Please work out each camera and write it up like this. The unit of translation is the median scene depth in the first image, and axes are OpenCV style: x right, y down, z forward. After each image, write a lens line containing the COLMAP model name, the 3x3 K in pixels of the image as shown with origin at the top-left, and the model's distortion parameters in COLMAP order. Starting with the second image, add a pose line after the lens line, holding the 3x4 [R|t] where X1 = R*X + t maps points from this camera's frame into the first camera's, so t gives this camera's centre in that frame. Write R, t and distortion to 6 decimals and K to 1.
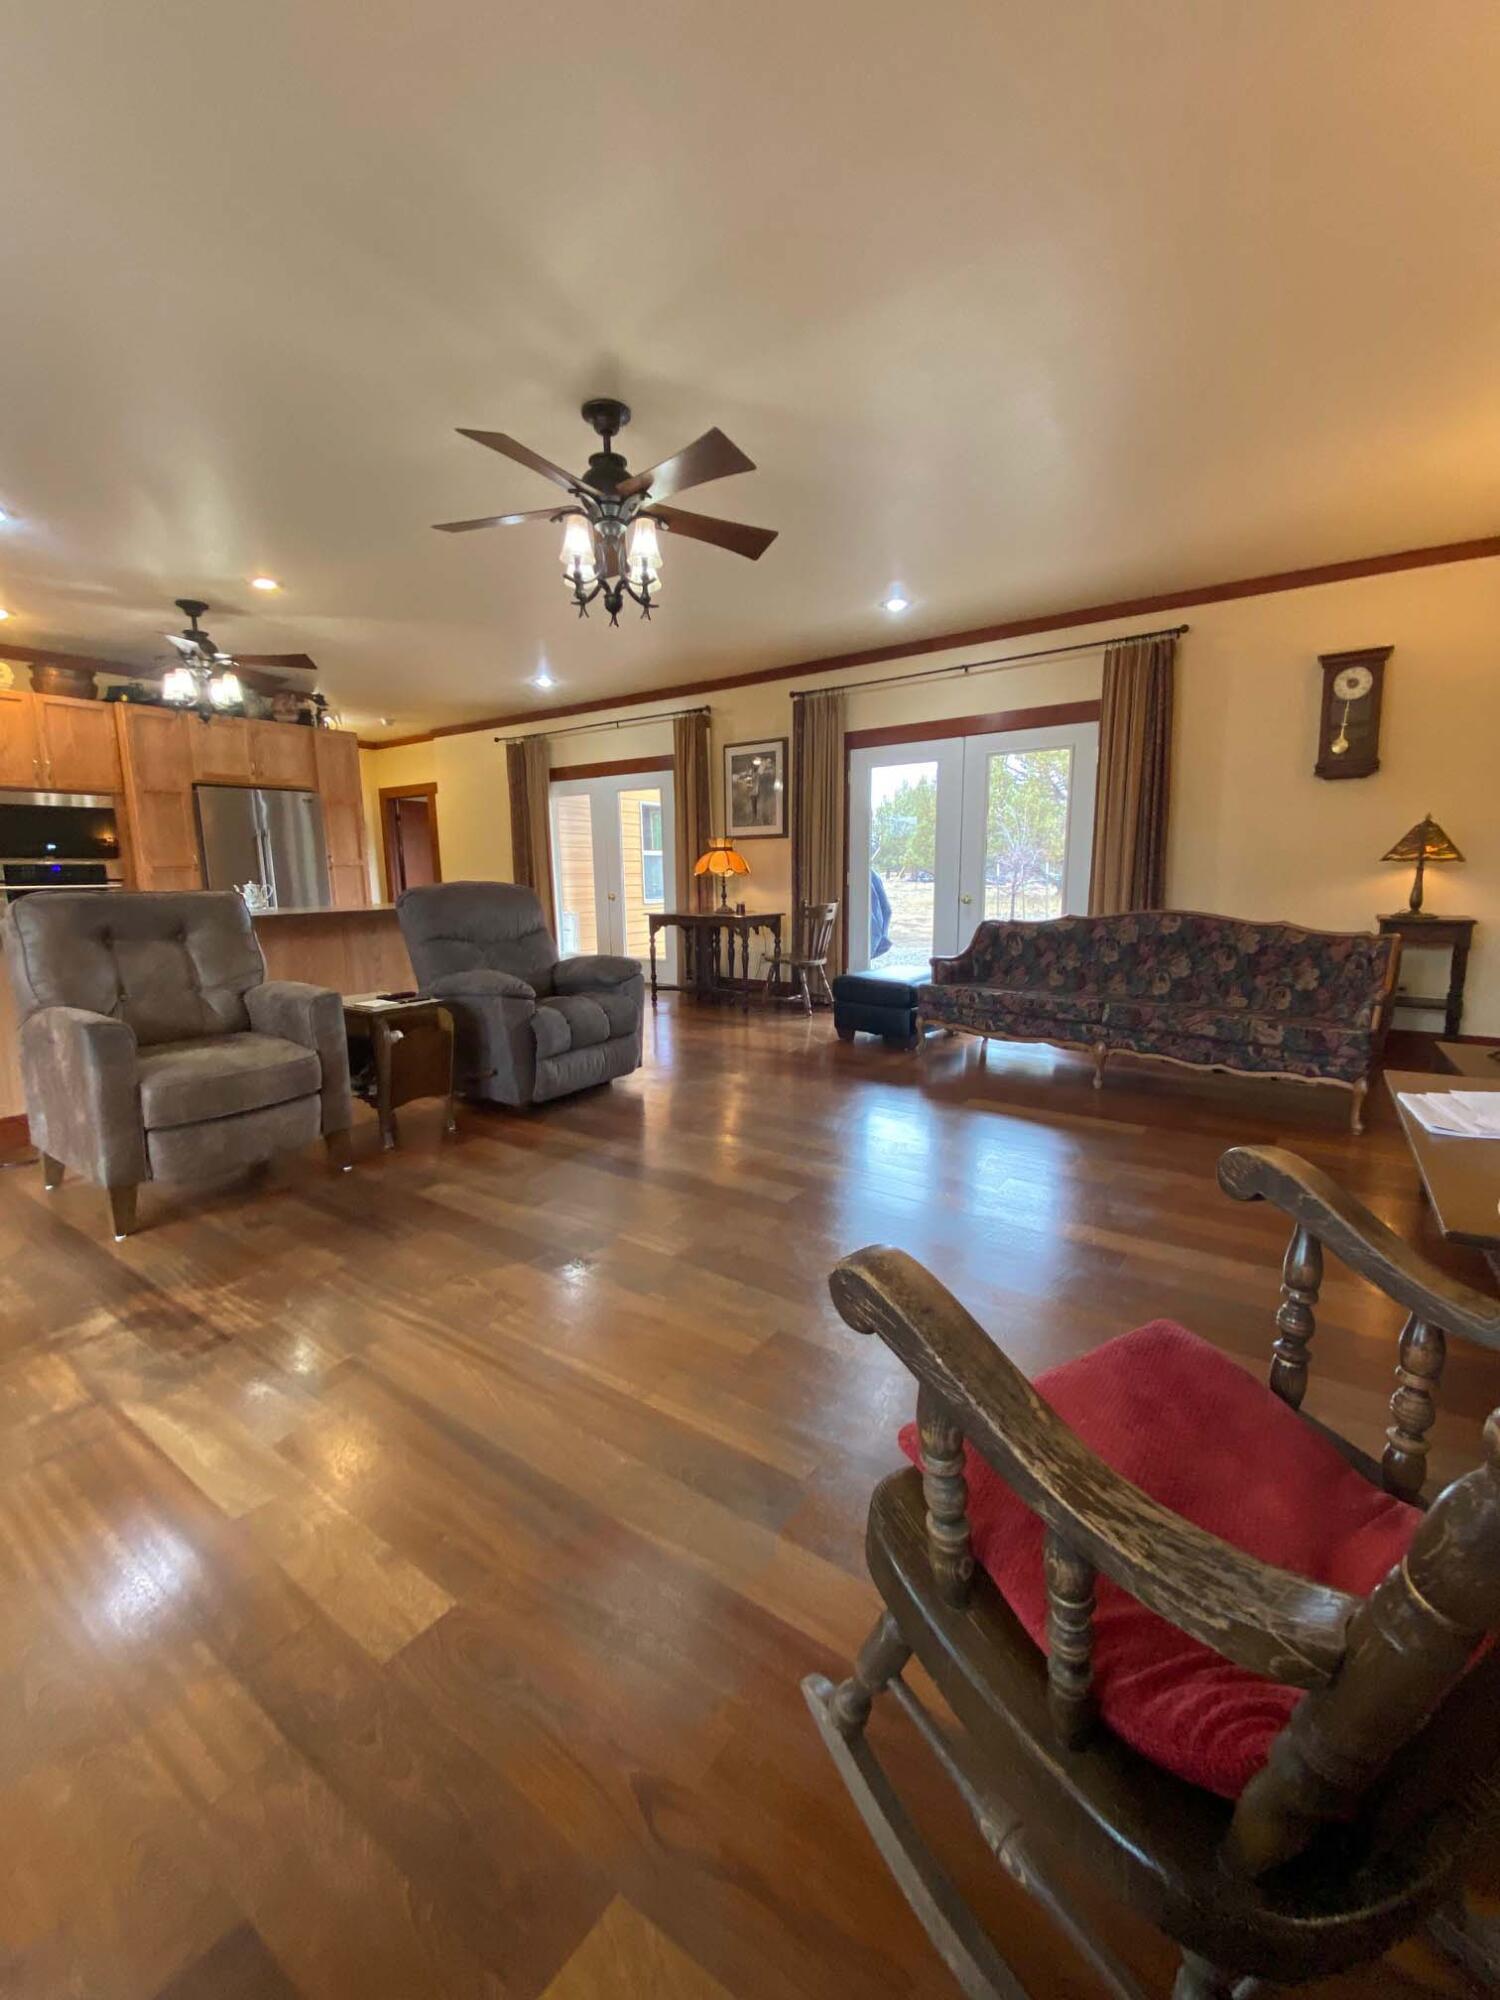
lens RADIAL K [[803.6, 0, 749.0], [0, 803.6, 1001.0], [0, 0, 1]] dist [-0.001119, -0.000304]
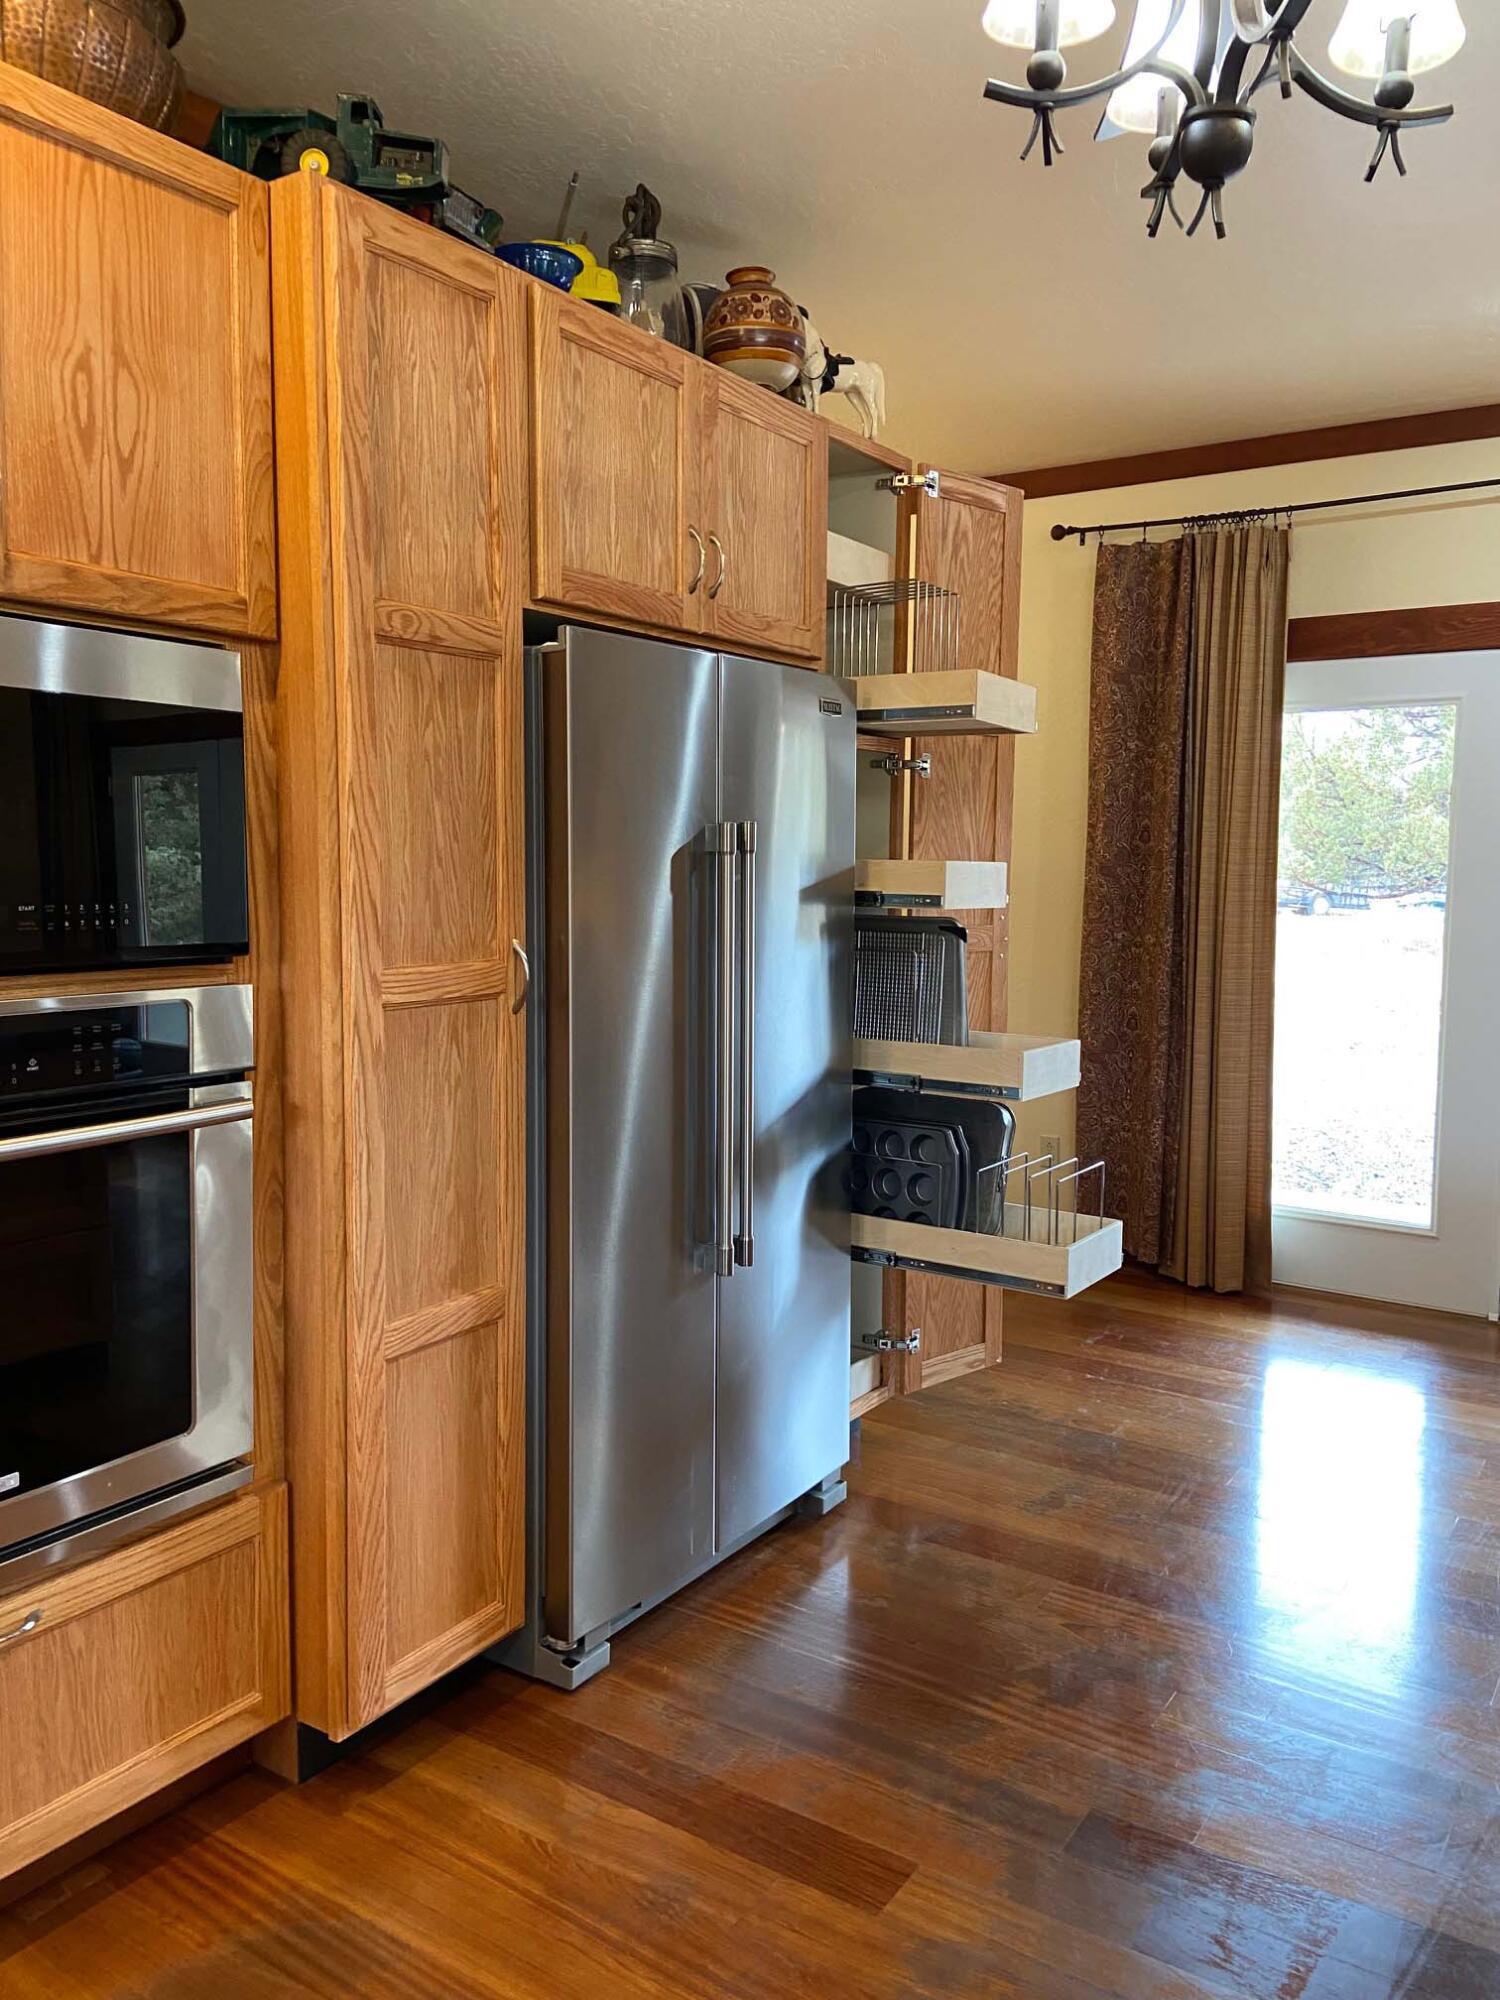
lens RADIAL K [[1496.1, 0, 748.9], [0, 1496.1, 1000.6], [0, 0, 1]] dist [0.012185, -0.001595]
pose [[0.999767, 0.020408, 0.007049, -0.641338], [-0.019891, 0.997559, -0.066938, -0.142061], [-0.008398, 0.066782, 0.997732, 0.612172]]
